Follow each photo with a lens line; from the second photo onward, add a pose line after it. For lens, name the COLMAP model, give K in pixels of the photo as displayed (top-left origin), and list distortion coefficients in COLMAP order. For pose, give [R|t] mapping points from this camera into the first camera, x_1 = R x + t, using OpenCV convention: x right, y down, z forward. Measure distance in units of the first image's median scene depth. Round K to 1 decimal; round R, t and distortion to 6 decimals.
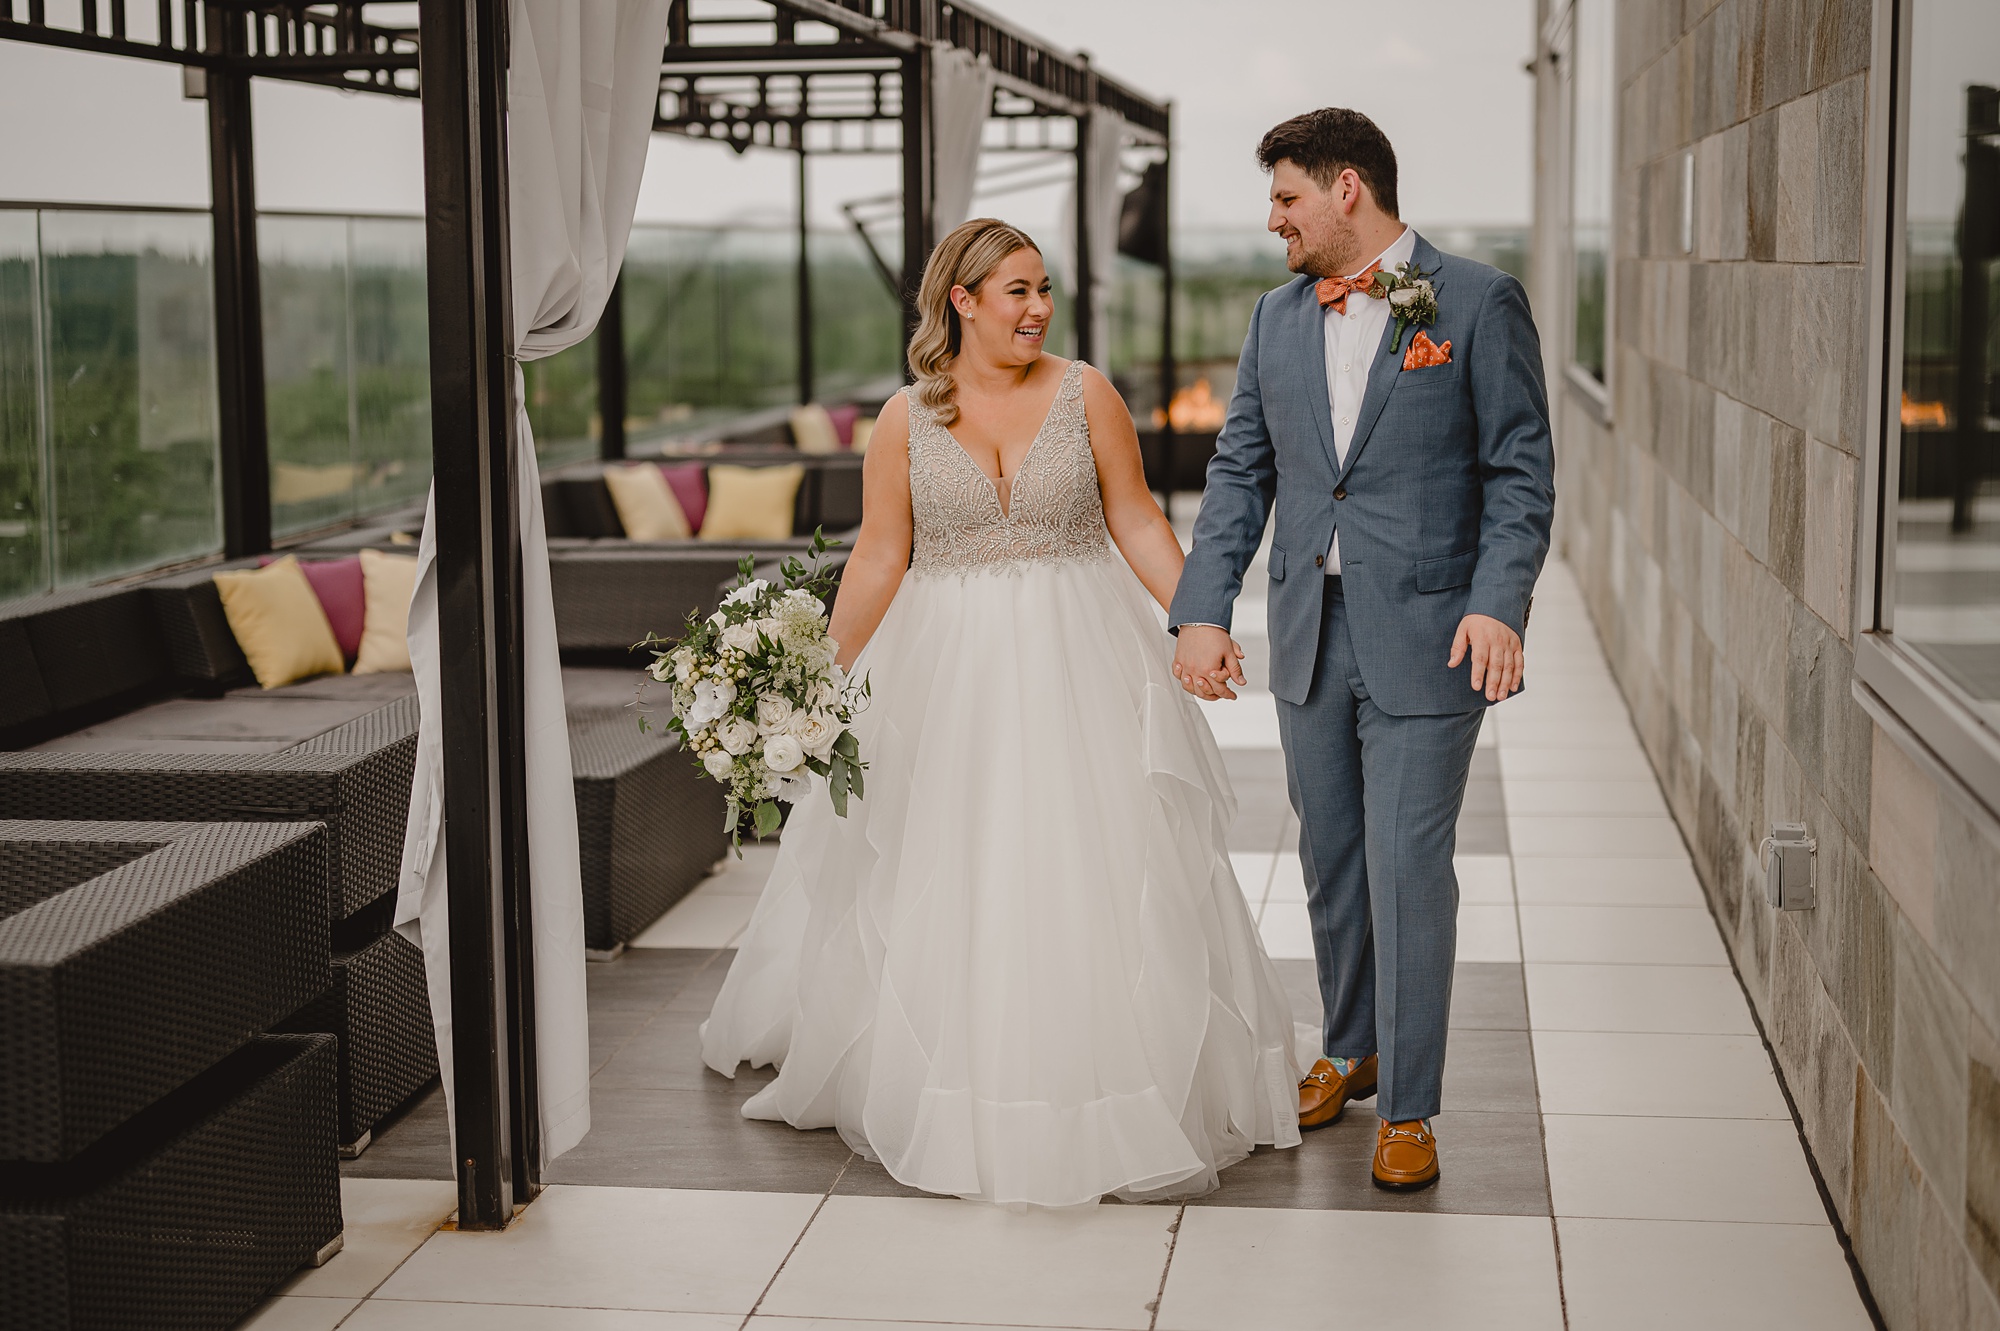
lens RADIAL K [[3187.9, 0, 1000.0], [0, 3187.9, 665.5], [0, 0, 1]] dist [-0.011747, 0.006884]
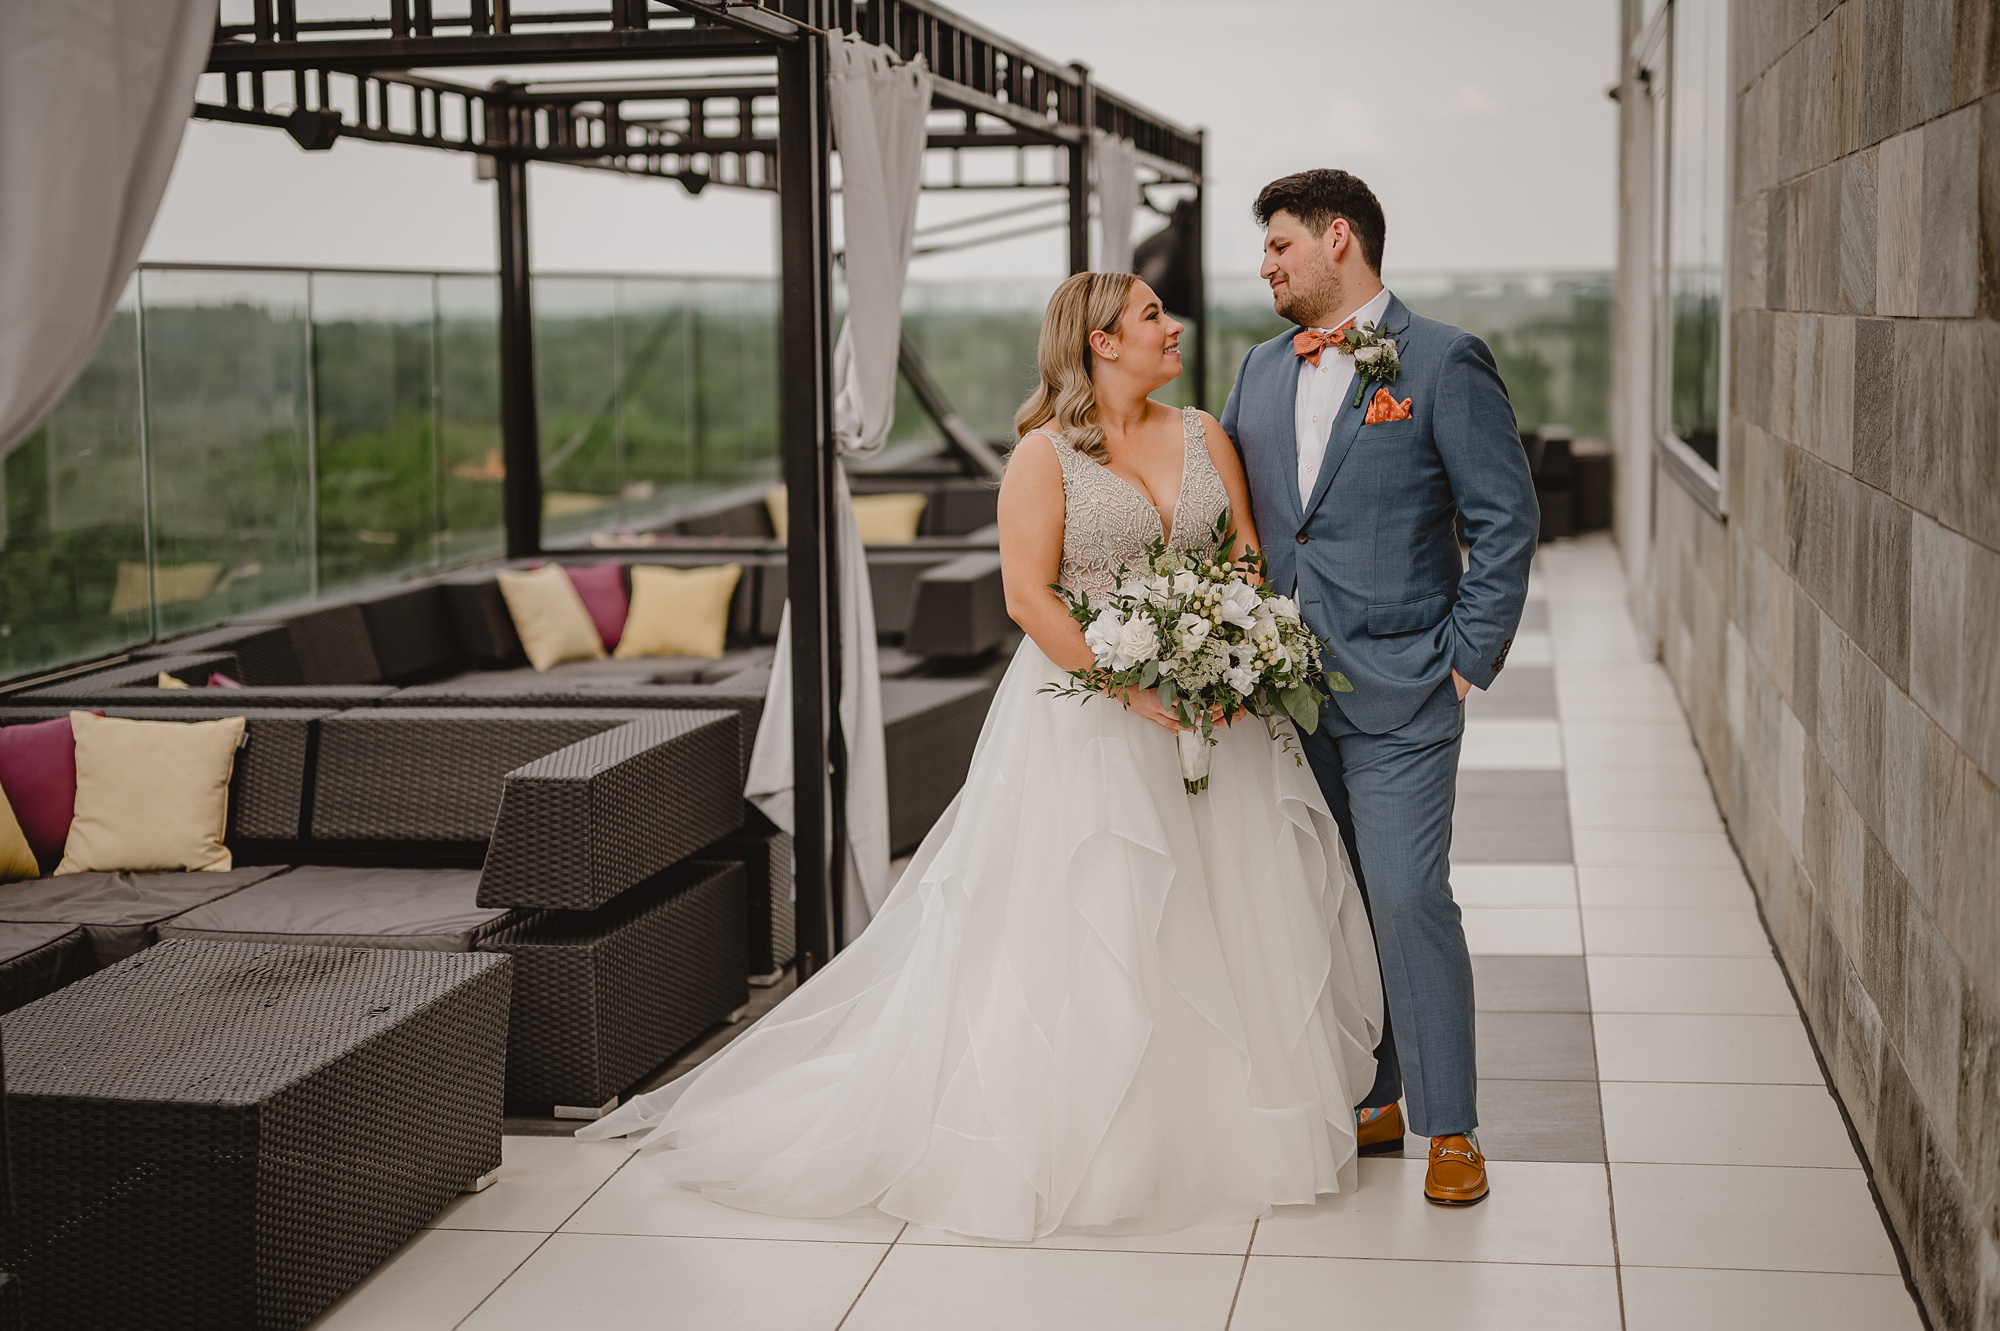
lens RADIAL K [[2702.5, 0, 1073.6], [0, 2702.5, 658.2], [0, 0, 1]] dist [-0.021790, 0.011417]
pose [[0.999596, -0.003149, -0.028237, 0.054769], [0.003244, 0.999989, 0.003318, -0.049944], [0.028226, -0.003408, 0.999596, 0.368771]]
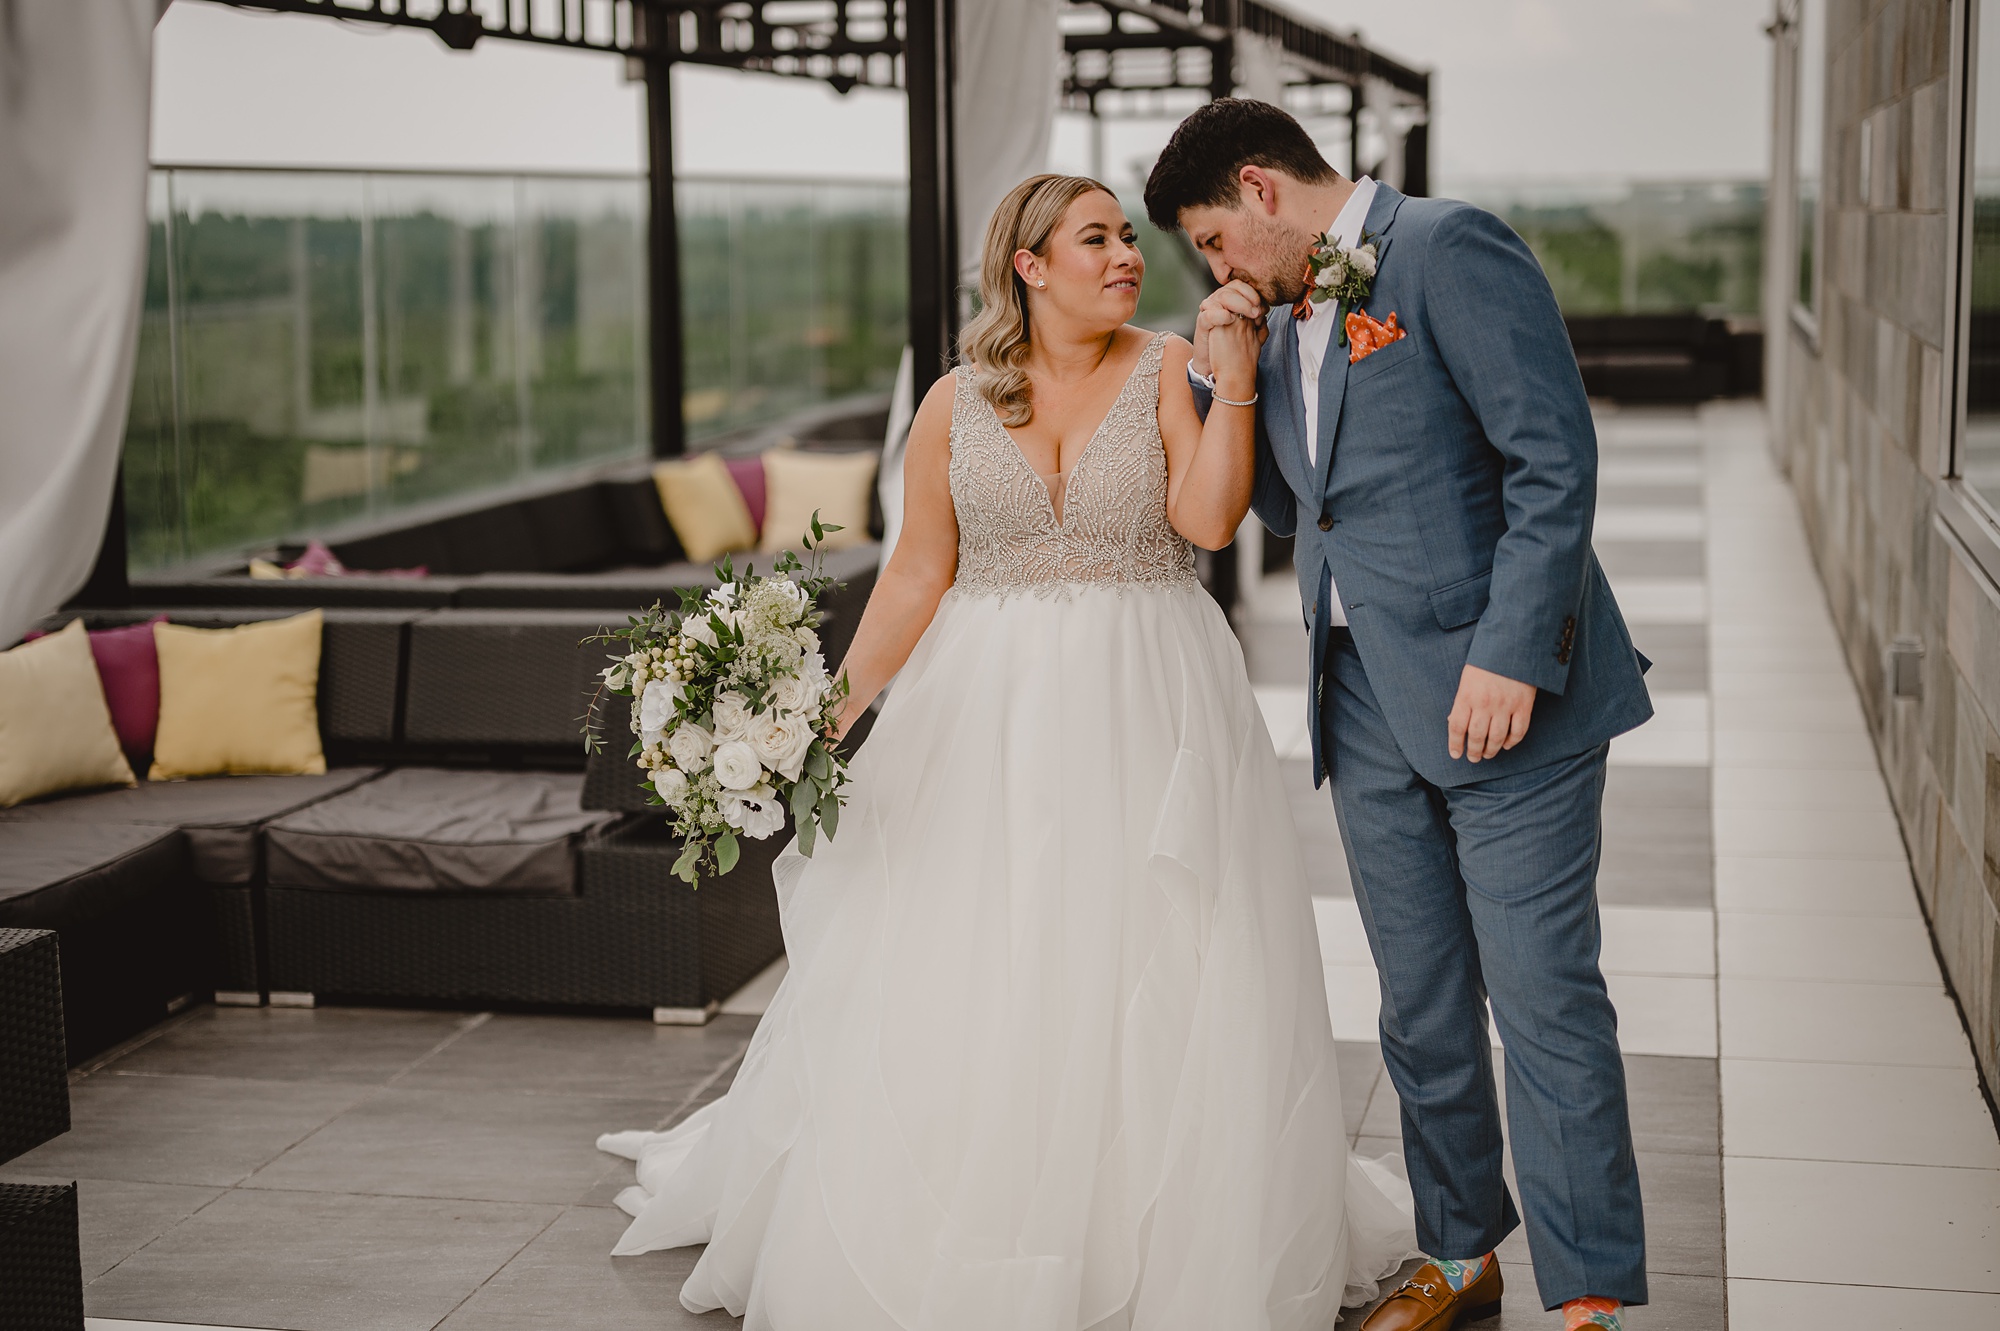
lens RADIAL K [[3034.1, 0, 913.1], [0, 3034.1, 624.3], [0, 0, 1]] dist [0.006125, -0.020565]
pose [[0.993578, 0.010202, -0.112688, -0.011488], [-0.009264, 0.999918, 0.008841, 0.021079], [0.112769, -0.007740, 0.993591, -0.168585]]
